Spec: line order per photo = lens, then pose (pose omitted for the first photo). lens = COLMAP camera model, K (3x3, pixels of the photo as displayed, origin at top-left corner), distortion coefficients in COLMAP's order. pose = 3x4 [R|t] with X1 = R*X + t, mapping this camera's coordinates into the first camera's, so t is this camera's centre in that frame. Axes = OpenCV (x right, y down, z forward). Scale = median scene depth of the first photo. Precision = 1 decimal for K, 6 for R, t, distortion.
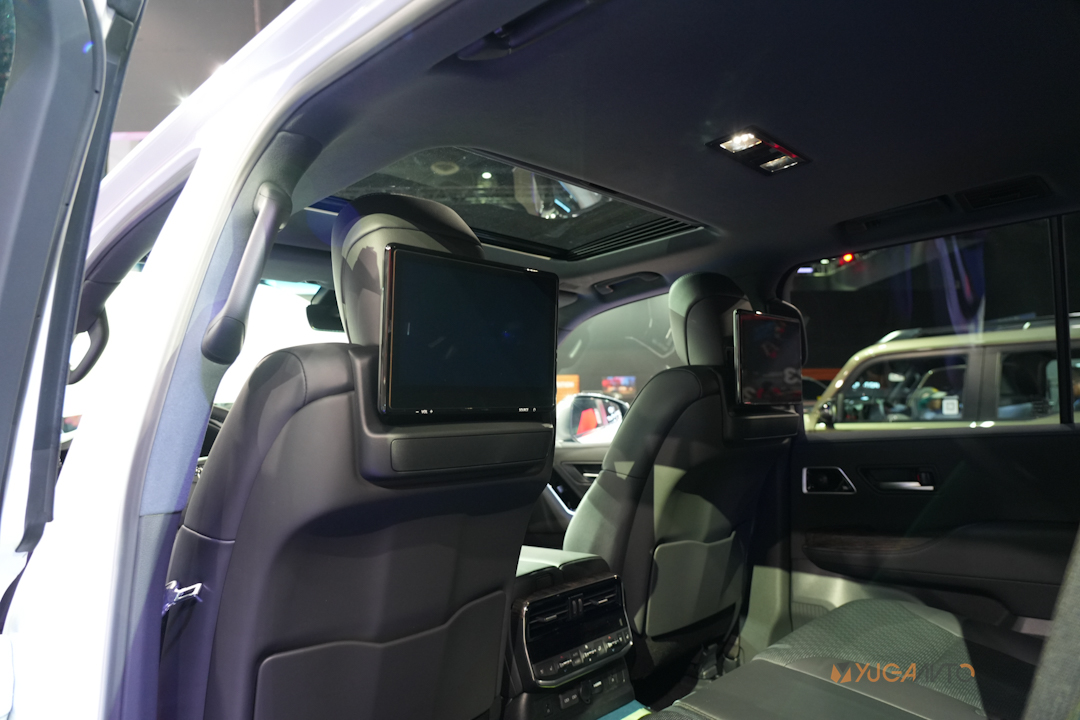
lens RADIAL K [[713.1, 0, 537.7], [0, 713.1, 359.5], [0, 0, 1]] dist [-0.009581, 0.006148]
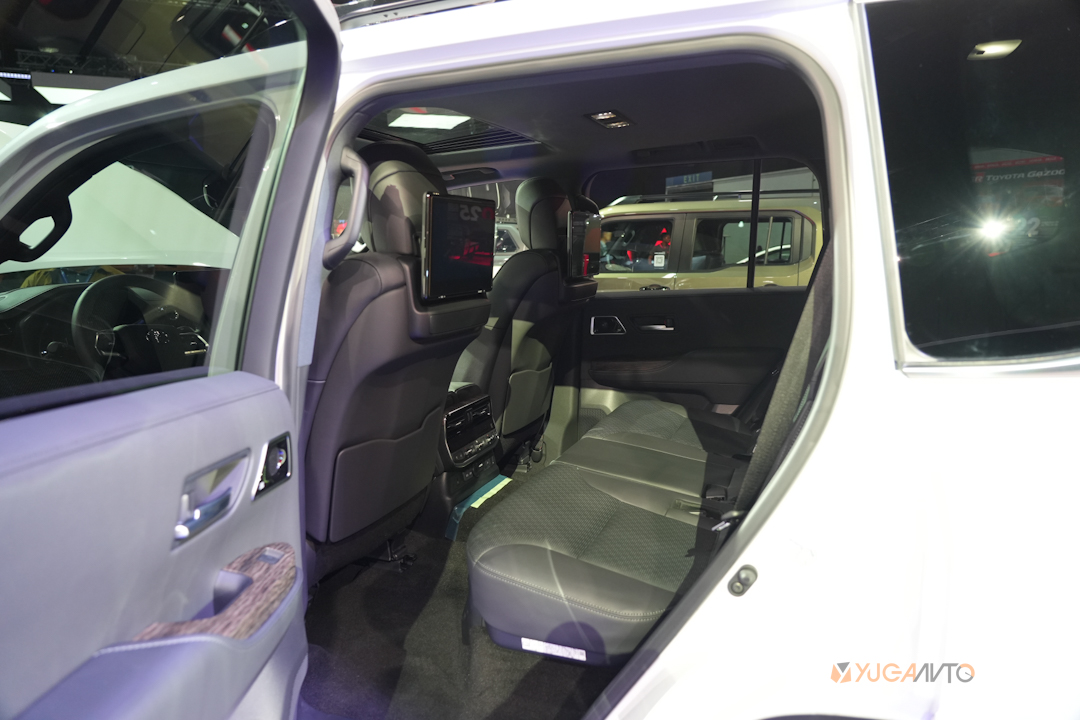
lens RADIAL K [[713.1, 0, 541.5], [0, 713.1, 358.5], [0, 0, 1]] dist [-0.009581, 0.006148]
pose [[0.925006, -0.046909, 0.377046, -0.323248], [-0.036901, 0.976567, 0.212026, -0.080802], [-0.378157, -0.210038, 0.901599, -0.327829]]
